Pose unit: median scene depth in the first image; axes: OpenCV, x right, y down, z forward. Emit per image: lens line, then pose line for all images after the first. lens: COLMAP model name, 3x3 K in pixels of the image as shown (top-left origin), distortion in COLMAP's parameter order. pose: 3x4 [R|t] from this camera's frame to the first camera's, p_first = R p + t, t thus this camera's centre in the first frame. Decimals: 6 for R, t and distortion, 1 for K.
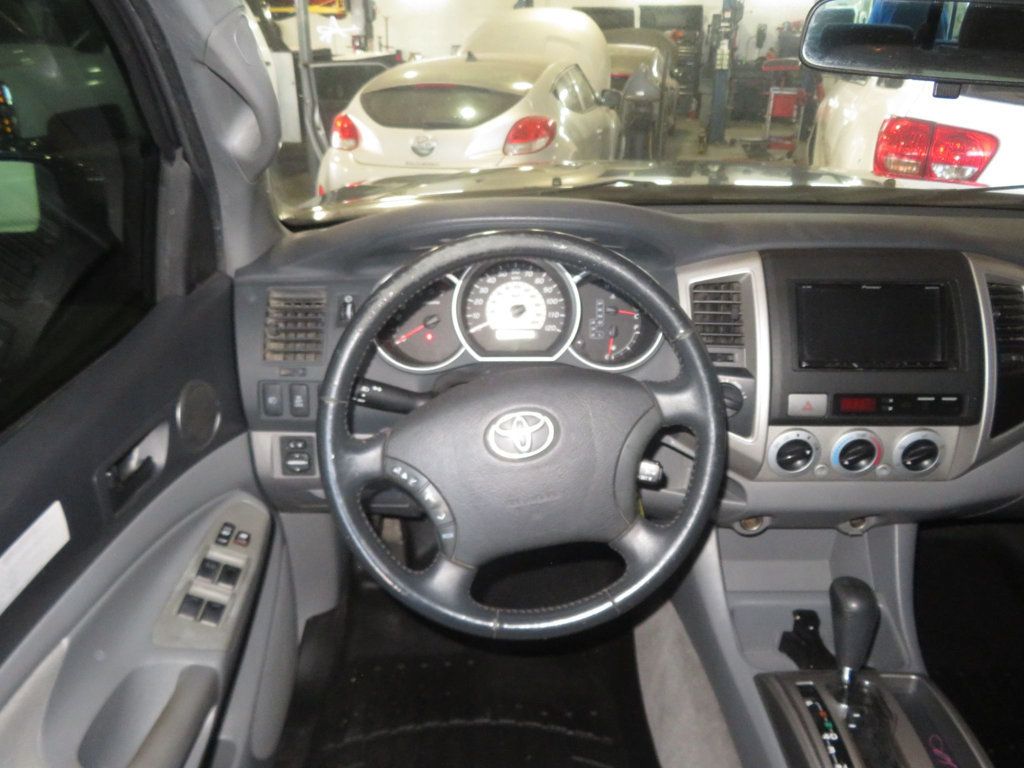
lens RADIAL K [[773.2, 0, 518.3], [0, 773.2, 380.6], [0, 0, 1]] dist [-0.030899, 0.013521]
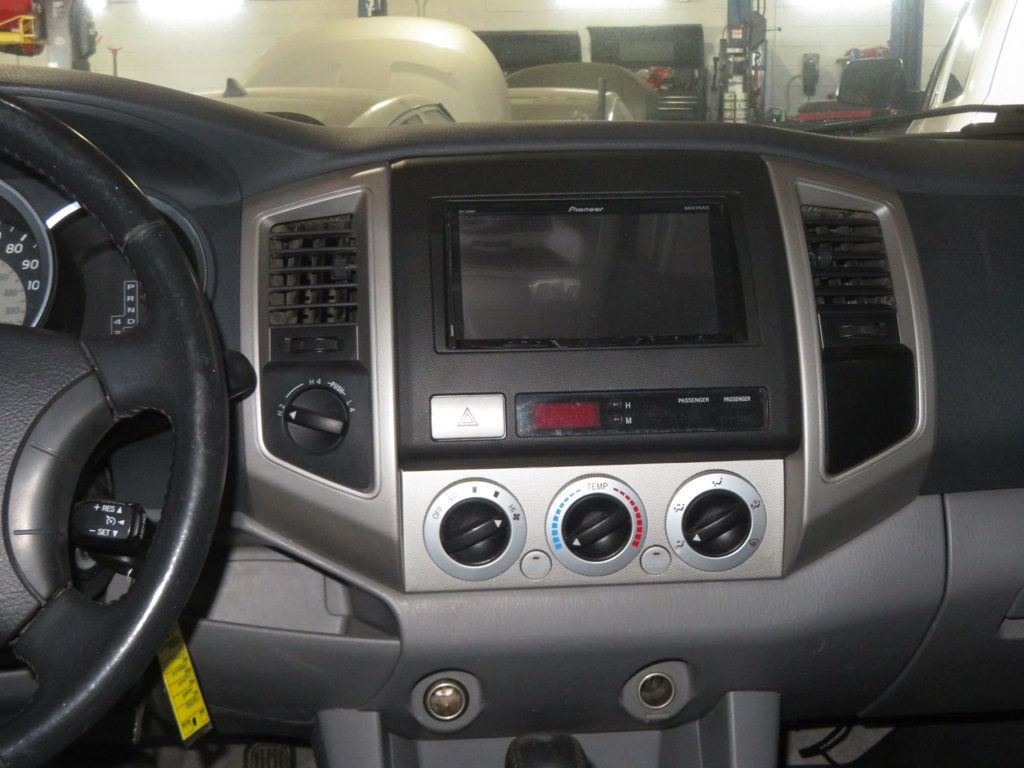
lens RADIAL K [[1524.3, 0, 514.0], [0, 1524.3, 377.8], [0, 0, 1]] dist [-0.035979, 0.000000]
pose [[0.995709, -0.033247, 0.086366, 0.276316], [0.052059, 0.972806, -0.225697, 0.210889], [-0.076514, 0.229225, 0.970362, -0.018979]]
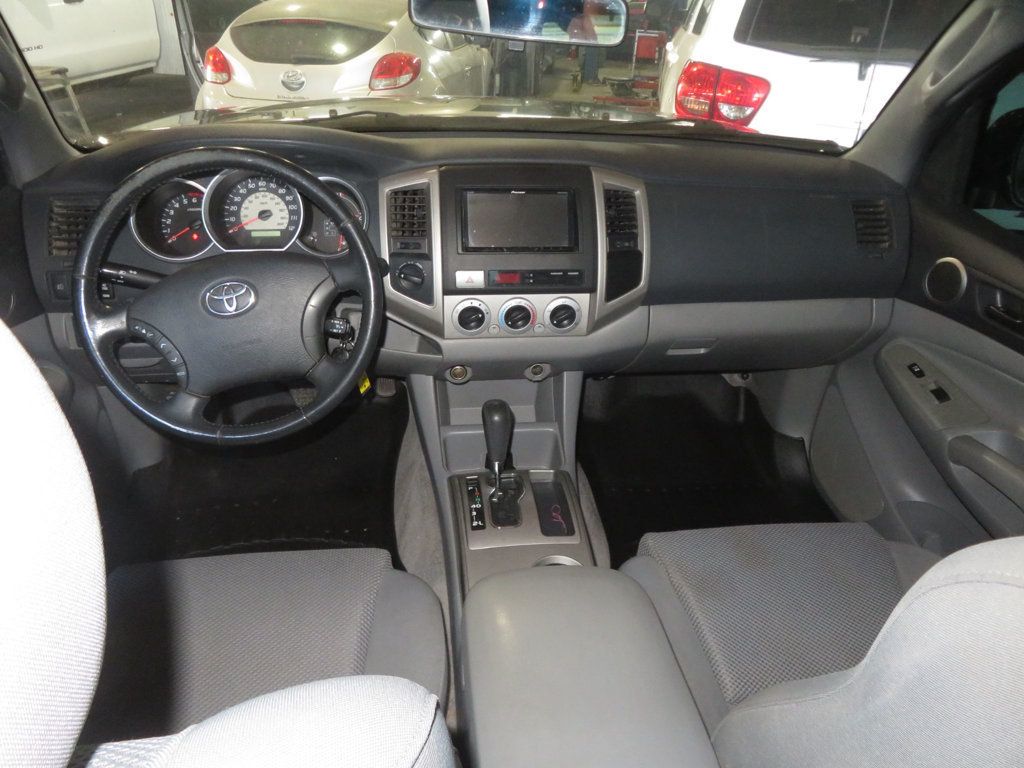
lens RADIAL K [[705.6, 0, 520.2], [0, 705.6, 381.6], [0, 0, 1]] dist [-0.034977, 0.001124]
pose [[0.989898, -0.038525, 0.136444, 0.248392], [0.023541, 0.993678, 0.109772, 0.066762], [-0.139811, -0.105451, 0.984547, -0.235820]]
